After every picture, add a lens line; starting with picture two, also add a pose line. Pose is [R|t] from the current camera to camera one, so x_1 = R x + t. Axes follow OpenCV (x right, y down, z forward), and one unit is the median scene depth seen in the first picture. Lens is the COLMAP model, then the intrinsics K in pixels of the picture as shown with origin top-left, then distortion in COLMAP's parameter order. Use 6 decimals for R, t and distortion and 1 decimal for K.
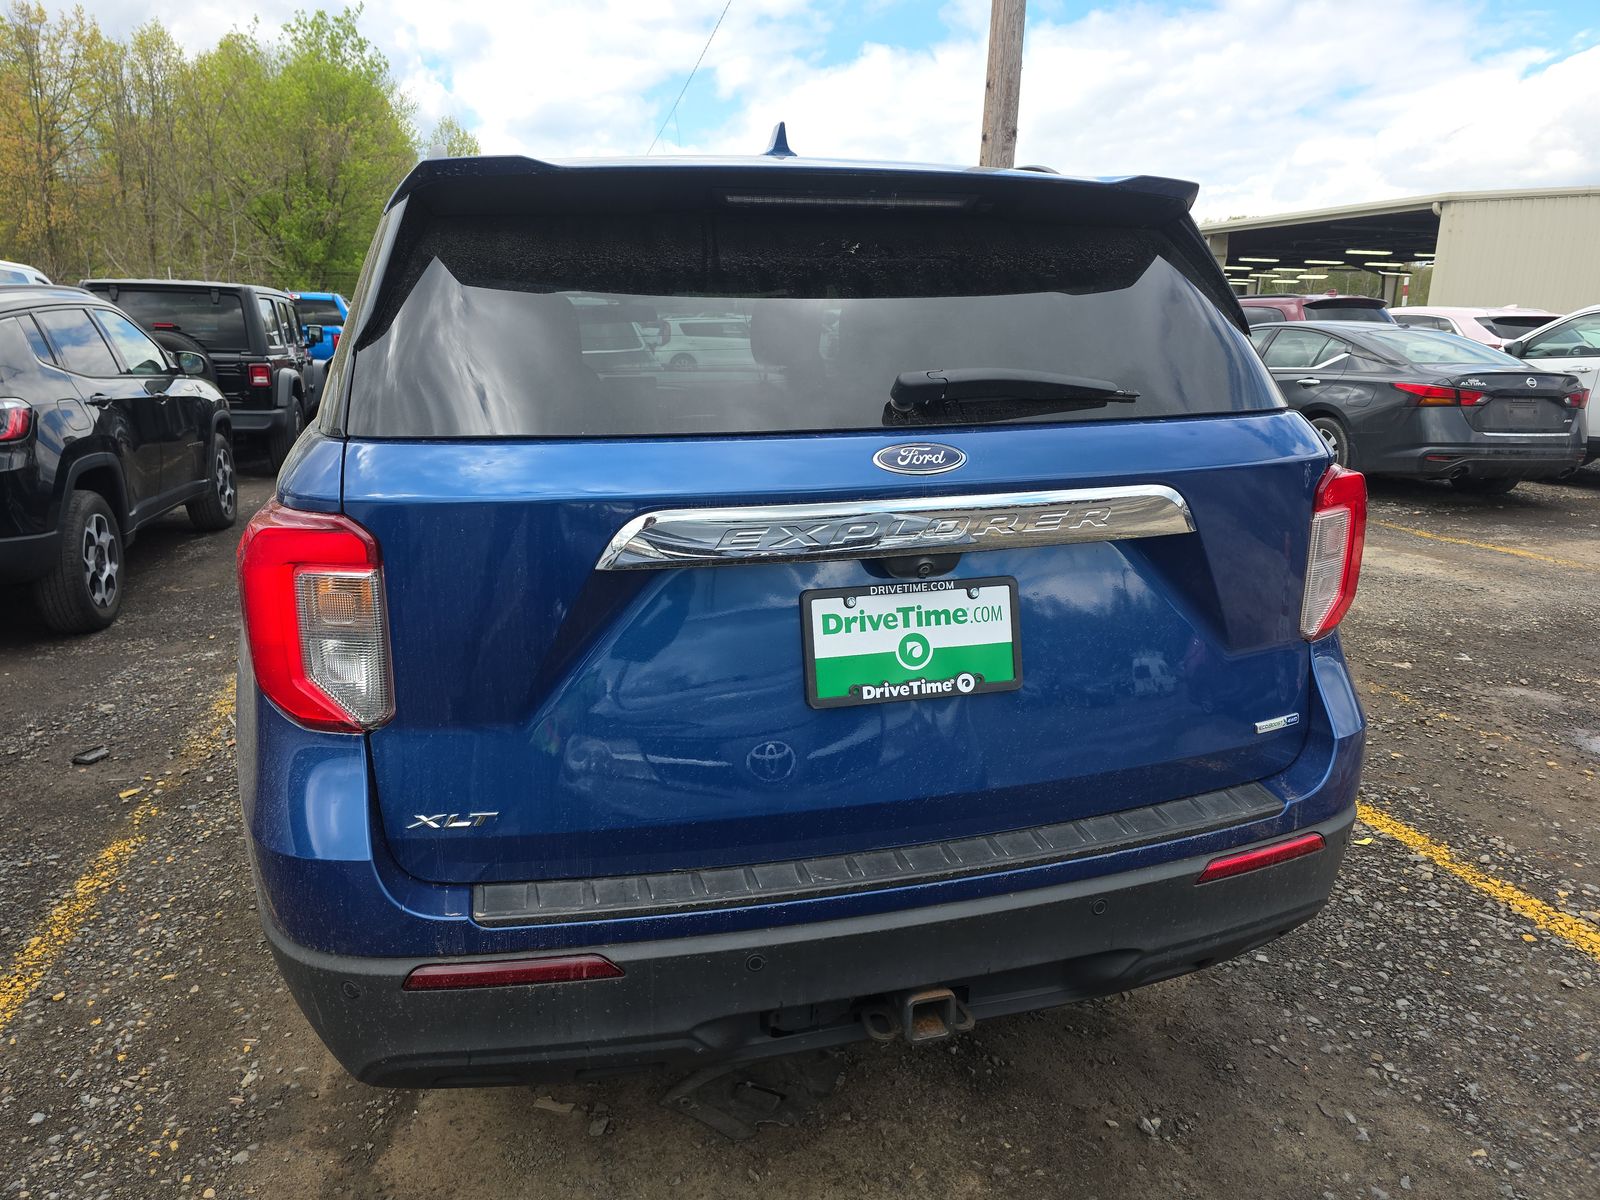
lens RADIAL K [[1054.2, 0, 797.0], [0, 1054.2, 590.0], [0, 0, 1]] dist [0.050660, -0.035090]
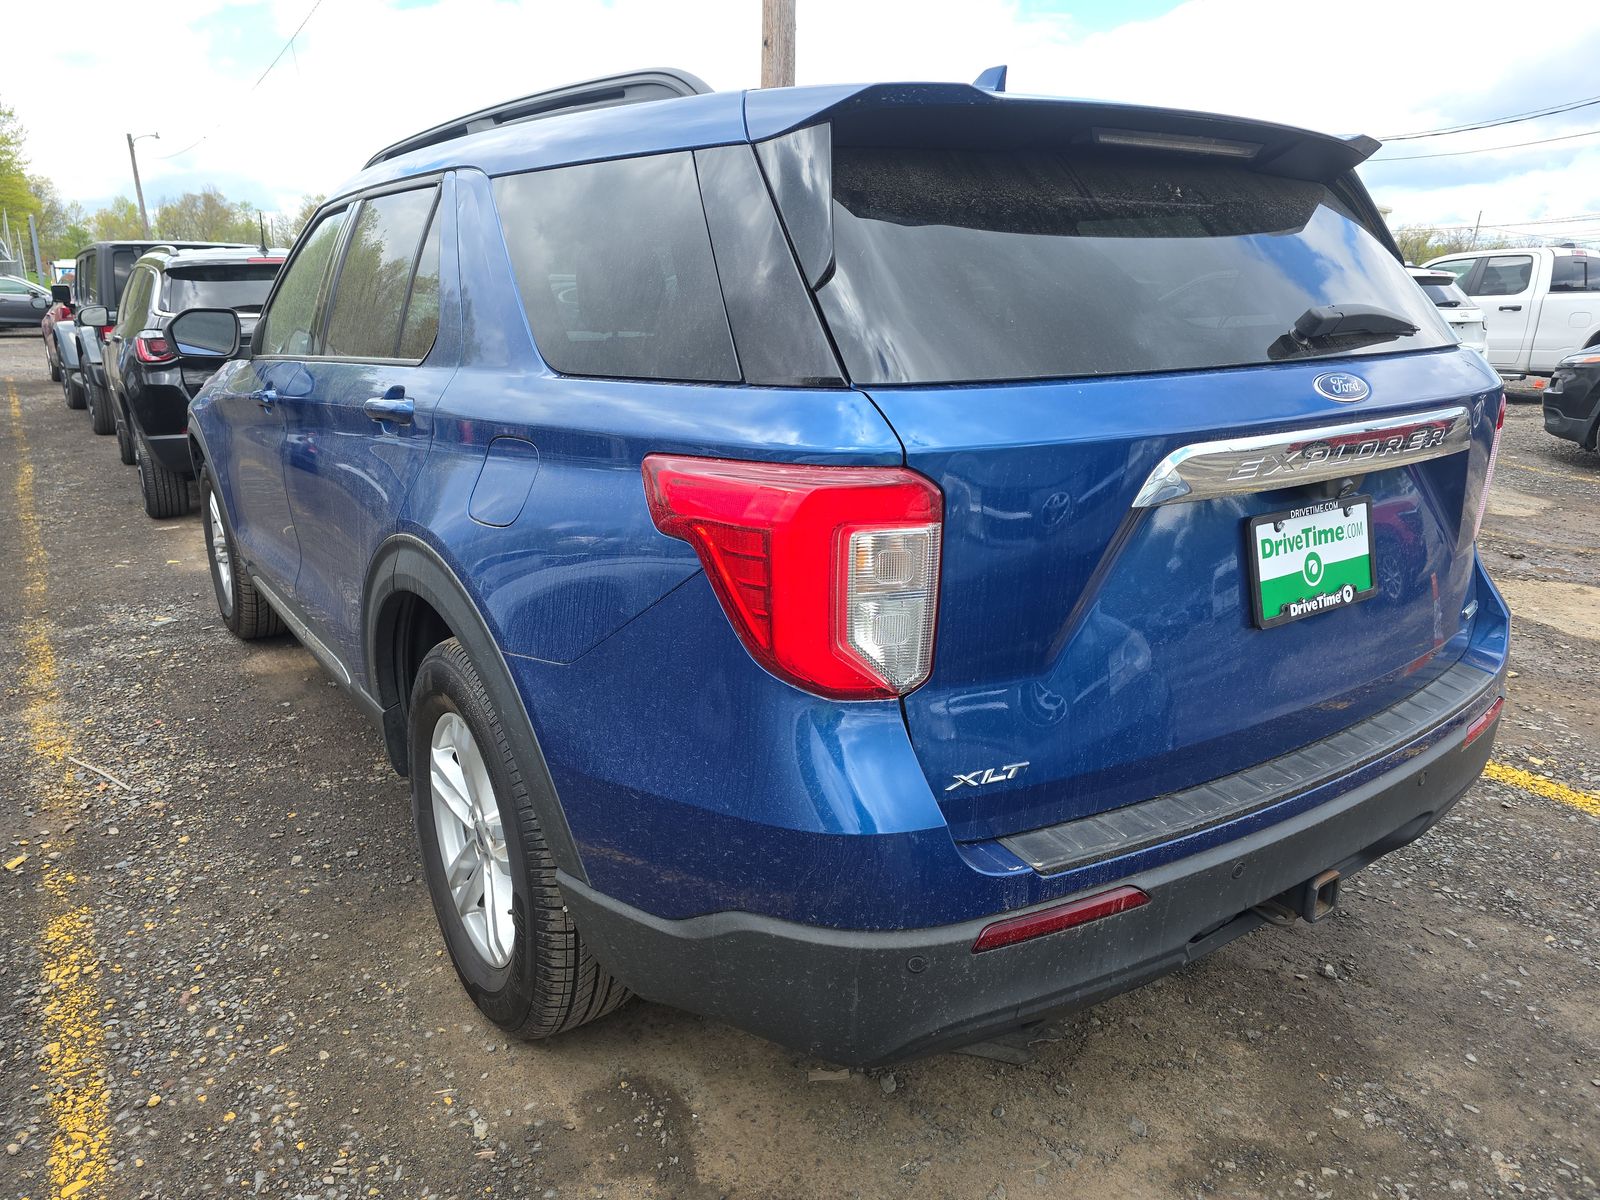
lens RADIAL K [[1054.2, 0, 790.1], [0, 1054.2, 597.1], [0, 0, 1]] dist [0.050660, -0.035090]
pose [[0.943692, -0.089010, 0.318627, -0.749499], [0.077082, 0.995776, 0.049878, -0.008968], [-0.321721, -0.022509, 0.946567, 0.134189]]
